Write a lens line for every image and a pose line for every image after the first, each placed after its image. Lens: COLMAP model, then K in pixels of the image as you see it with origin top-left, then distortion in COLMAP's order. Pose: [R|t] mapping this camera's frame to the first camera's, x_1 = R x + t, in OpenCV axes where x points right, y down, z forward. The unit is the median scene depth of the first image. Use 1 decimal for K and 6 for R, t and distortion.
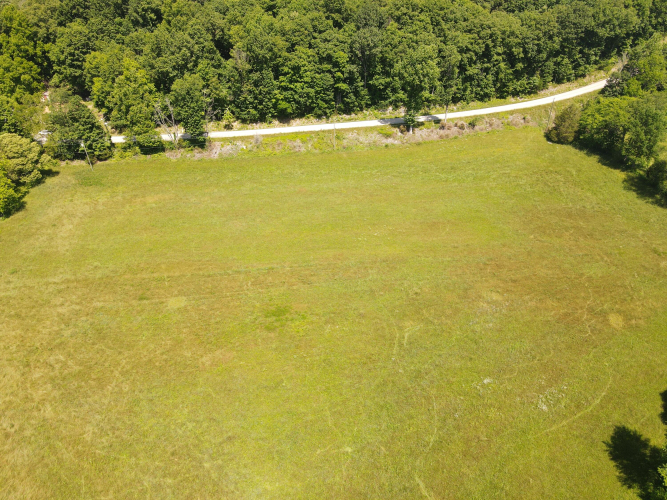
lens RADIAL K [[488.1, 0, 334.1], [0, 488.1, 251.6], [0, 0, 1]] dist [0.018232, -0.002593]
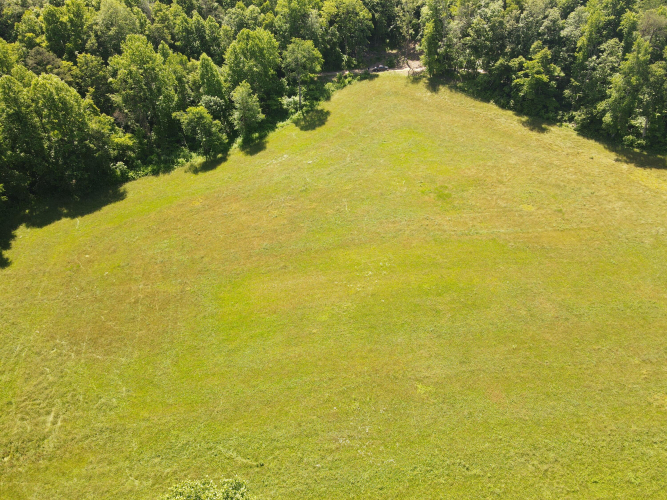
lens RADIAL K [[488.1, 0, 335.3], [0, 488.1, 248.9], [0, 0, 1]] dist [0.018232, -0.002593]
pose [[-0.999607, 0.024131, 0.014253, 0.092722], [0.020923, 0.304187, 0.952383, -0.631923], [0.018647, 0.952307, -0.304572, 0.867076]]
